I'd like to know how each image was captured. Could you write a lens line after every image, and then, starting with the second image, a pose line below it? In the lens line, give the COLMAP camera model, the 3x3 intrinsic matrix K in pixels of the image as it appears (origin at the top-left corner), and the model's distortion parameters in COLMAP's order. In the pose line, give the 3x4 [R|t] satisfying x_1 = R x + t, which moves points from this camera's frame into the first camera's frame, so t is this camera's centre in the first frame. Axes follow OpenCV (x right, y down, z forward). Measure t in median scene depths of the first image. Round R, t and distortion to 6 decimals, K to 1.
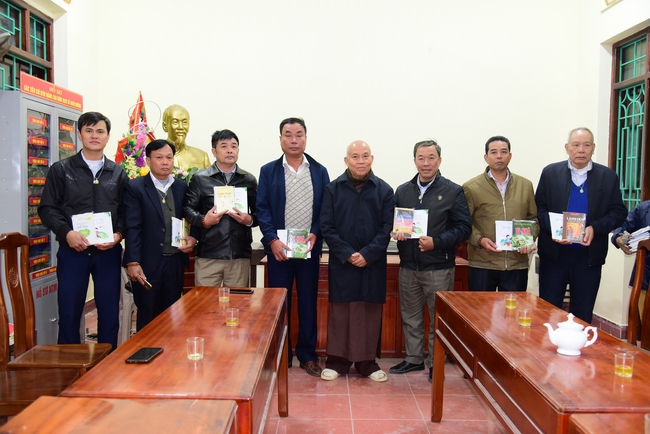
lens RADIAL K [[654.5, 0, 325.5], [0, 654.5, 217.0], [0, 0, 1]] dist [0.040743, 0.000000]
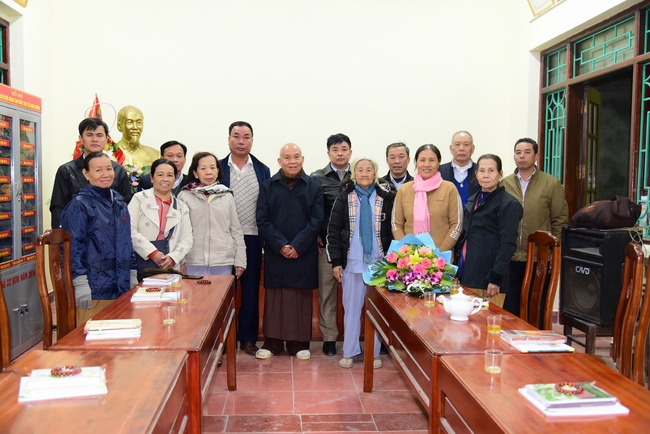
lens RADIAL K [[676.5, 0, 323.0], [0, 676.5, 218.8], [0, 0, 1]] dist [0.030251, 0.000000]
pose [[0.998305, -0.004124, 0.058059, 0.019702], [0.003763, 0.999973, 0.006332, 0.004303], [-0.058084, -0.006103, 0.998293, -0.125168]]
